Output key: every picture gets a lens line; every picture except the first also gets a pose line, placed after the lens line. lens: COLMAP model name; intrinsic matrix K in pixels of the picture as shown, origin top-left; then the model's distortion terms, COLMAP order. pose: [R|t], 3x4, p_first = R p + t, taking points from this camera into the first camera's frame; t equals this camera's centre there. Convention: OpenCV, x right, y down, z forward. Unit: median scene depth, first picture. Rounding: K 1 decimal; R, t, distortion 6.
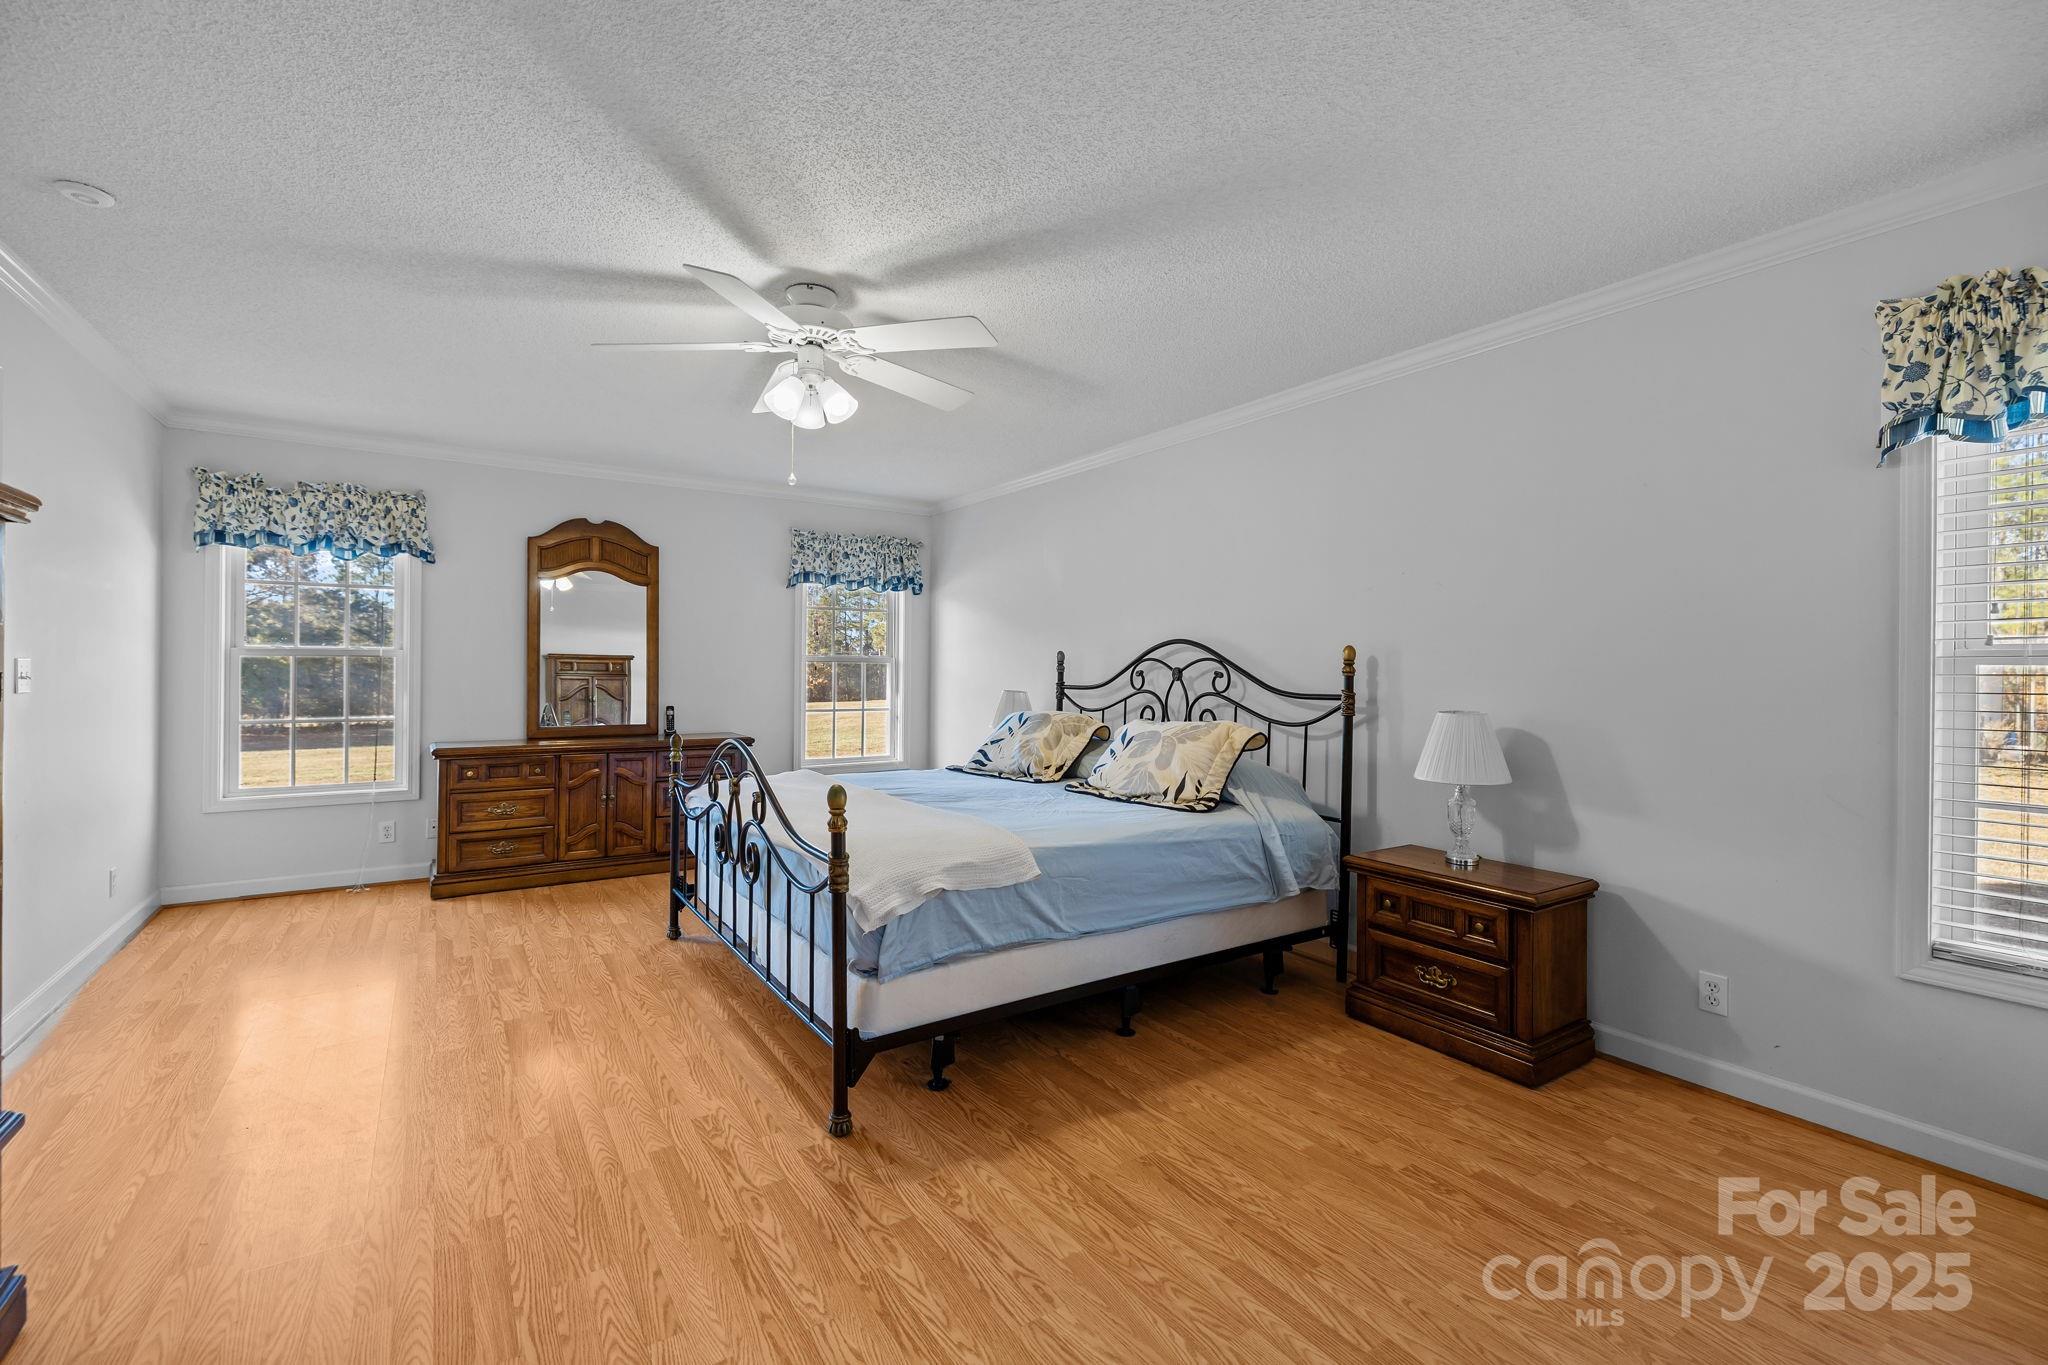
lens RADIAL K [[883.0, 0, 1029.8], [0, 883.0, 671.2], [0, 0, 1]] dist [-0.001648, -0.000064]
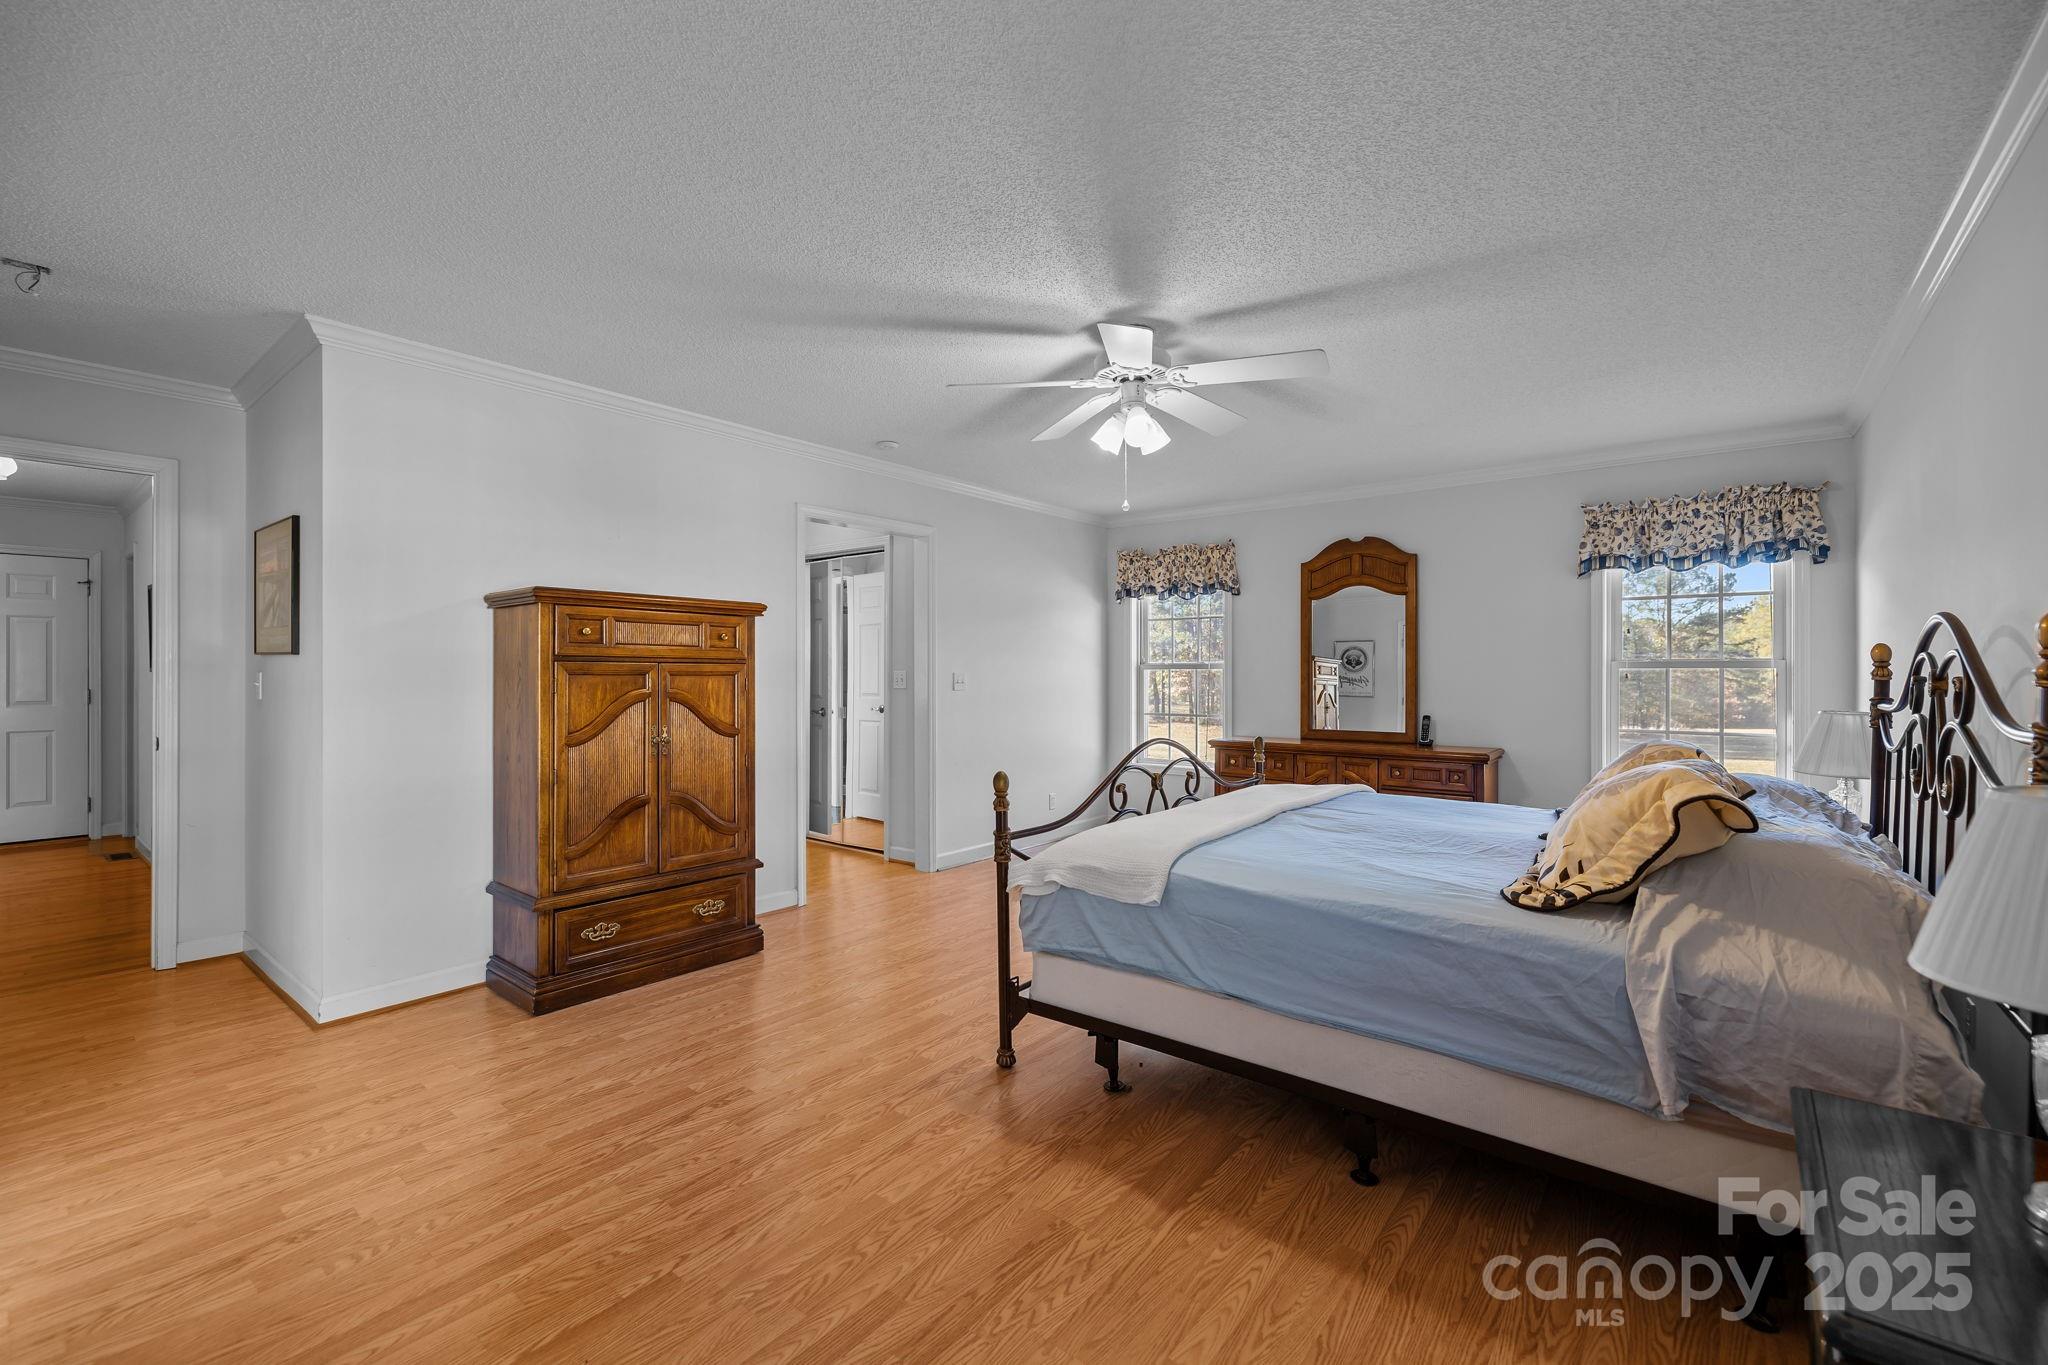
lens RADIAL K [[883.0, 0, 1011.1], [0, 883.0, 678.2], [0, 0, 1]] dist [-0.001648, -0.000064]
pose [[0.277033, -0.002786, -0.960856, 0.675319], [-0.001078, 0.999994, -0.003210, 0.003601], [0.960860, 0.001925, 0.277028, 0.488346]]
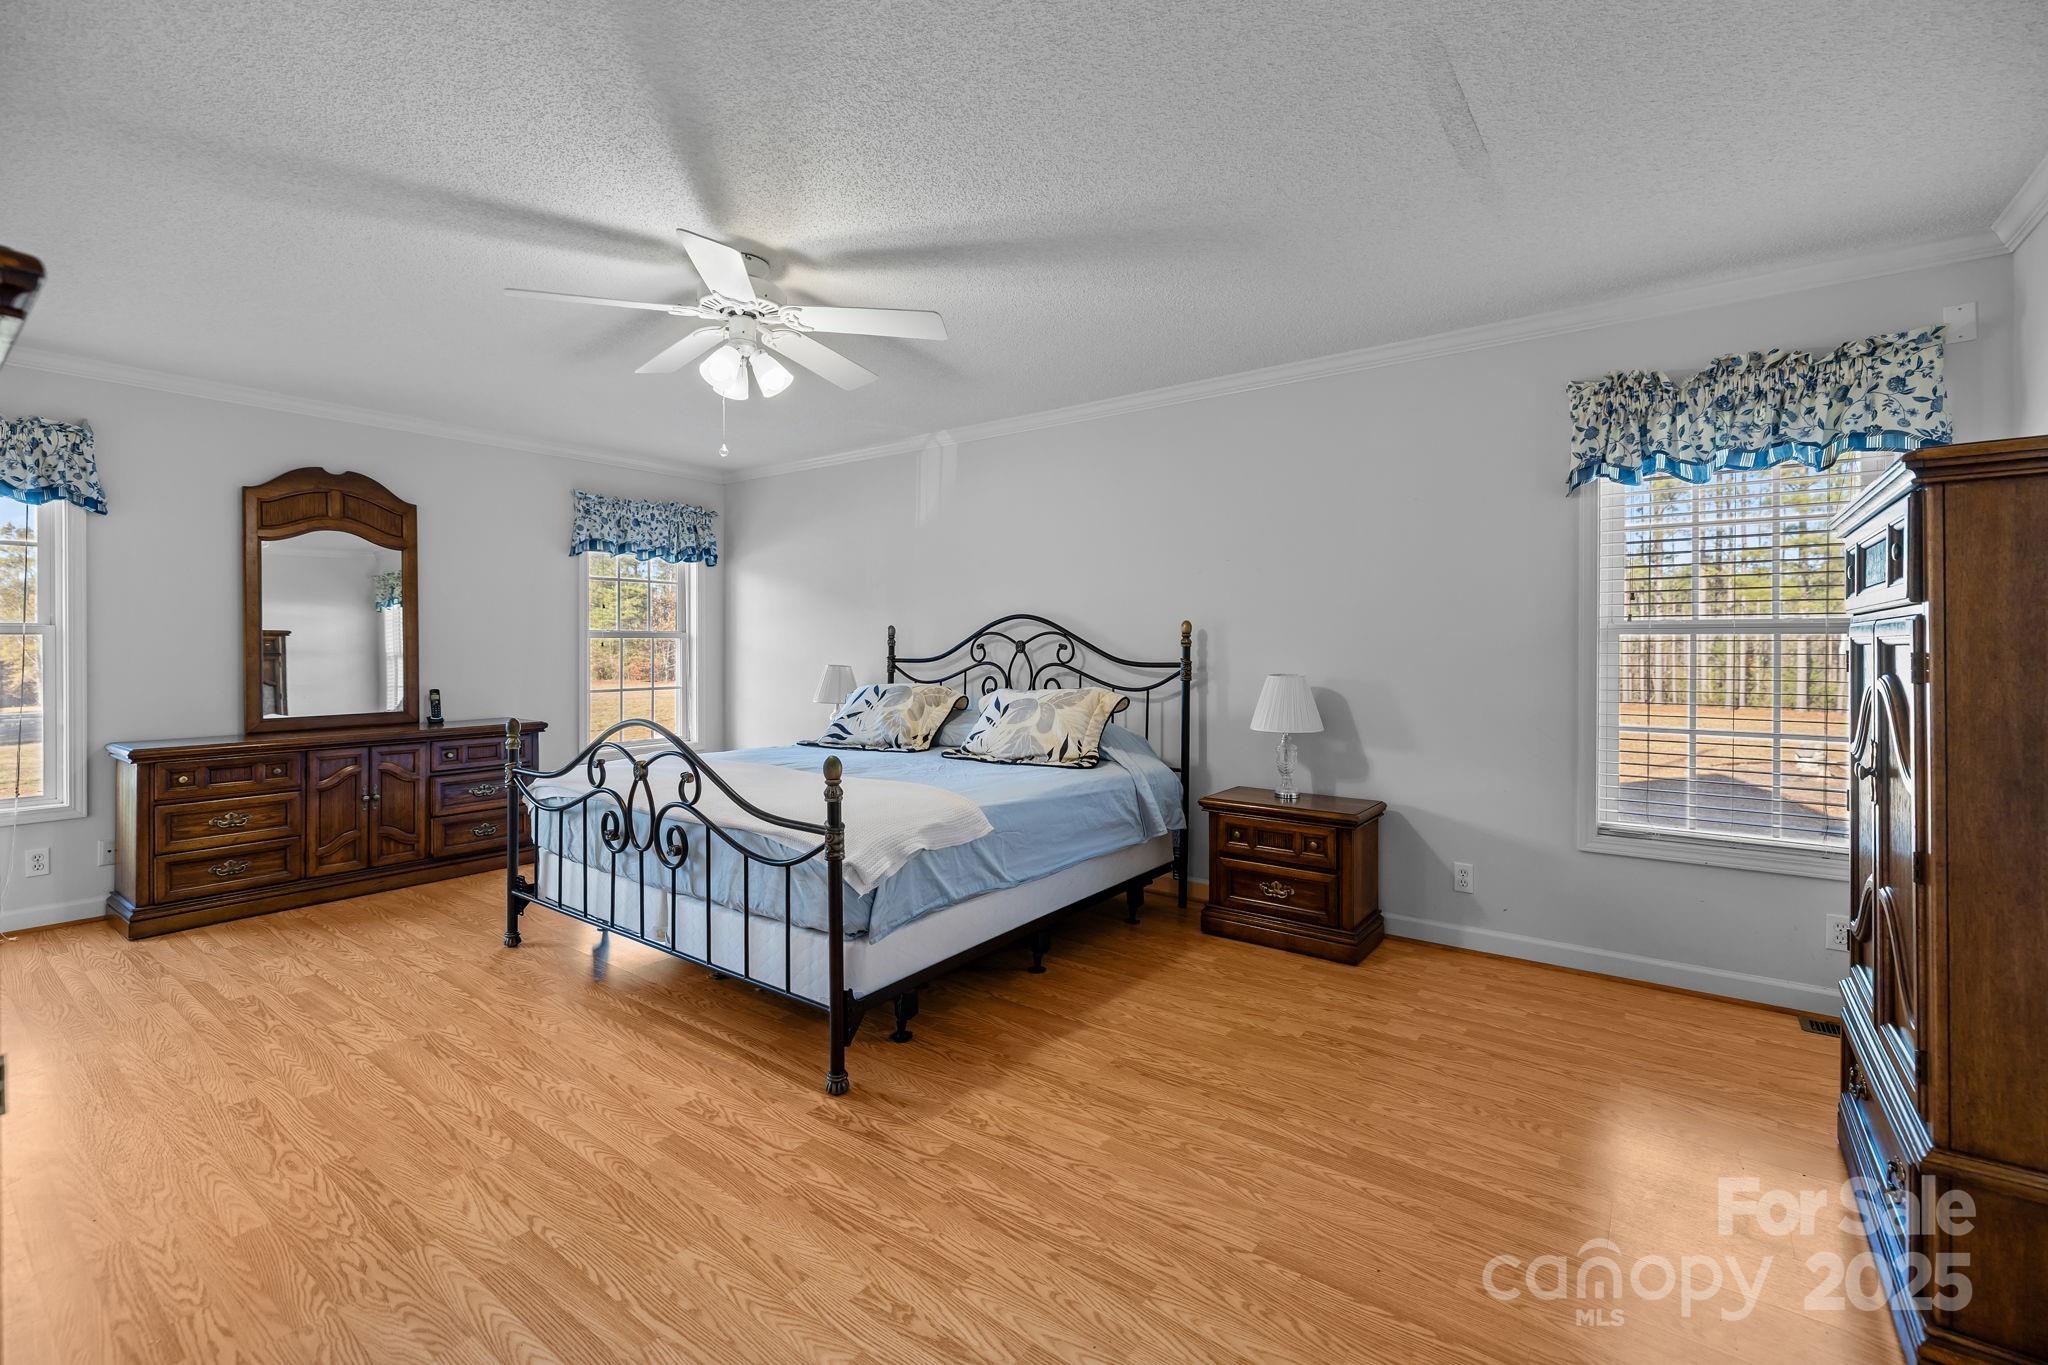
lens RADIAL K [[883.0, 0, 1046.8], [0, 883.0, 653.5], [0, 0, 1]] dist [-0.001648, -0.000064]
pose [[0.937230, -0.012554, 0.348485, -0.244877], [0.009101, 0.999892, 0.011544, -0.000622], [-0.348592, -0.007648, 0.937243, -0.037840]]
